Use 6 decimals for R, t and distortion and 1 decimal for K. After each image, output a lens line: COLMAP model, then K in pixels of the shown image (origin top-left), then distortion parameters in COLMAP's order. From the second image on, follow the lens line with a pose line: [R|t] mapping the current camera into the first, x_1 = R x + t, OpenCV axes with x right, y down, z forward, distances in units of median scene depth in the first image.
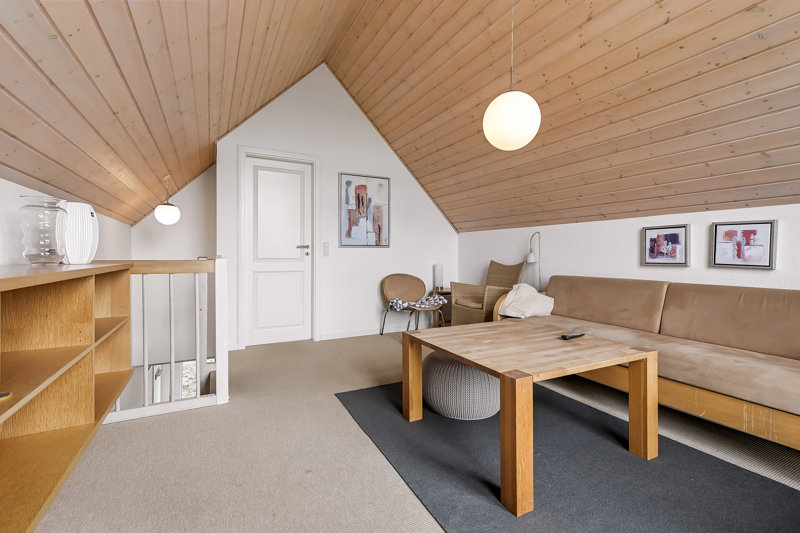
lens RADIAL K [[359.5, 0, 395.7], [0, 359.5, 258.7], [0, 0, 1]] dist [-0.000477, 0.000965]
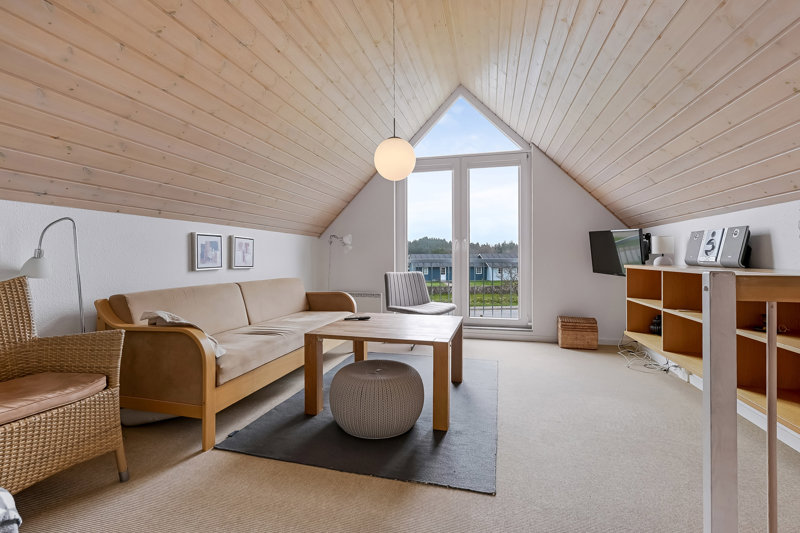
lens RADIAL K [[359.5, 0, 401.2], [0, 359.5, 258.3], [0, 0, 1]] dist [-0.000477, 0.000965]
pose [[-0.743637, -0.005693, 0.668559, -0.455503], [0.005541, 0.999877, 0.014678, -0.031664], [-0.668560, 0.014620, -0.743514, 1.562112]]
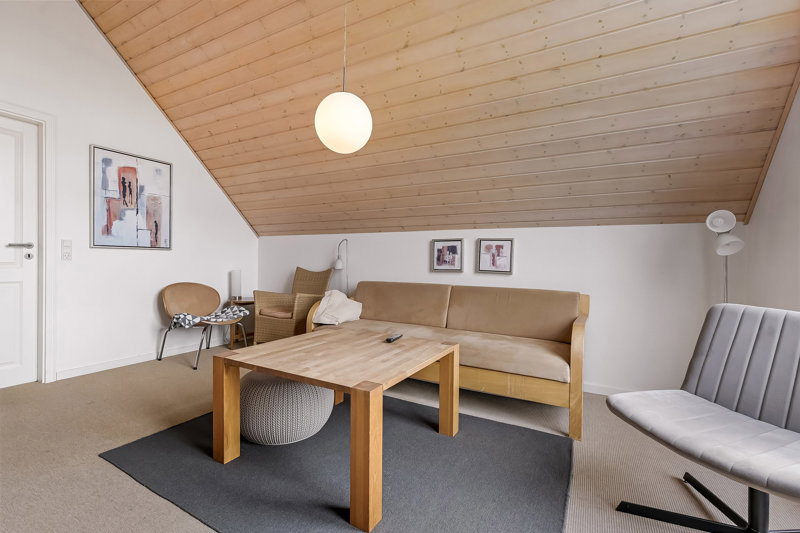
lens RADIAL K [[359.5, 0, 401.8], [0, 359.5, 268.2], [0, 0, 1]] dist [-0.000477, 0.000965]
pose [[0.830914, 0.001120, 0.556400, -0.064615], [-0.006438, 0.999950, 0.007602, -0.001034], [-0.556364, -0.009898, 0.830880, 0.078345]]
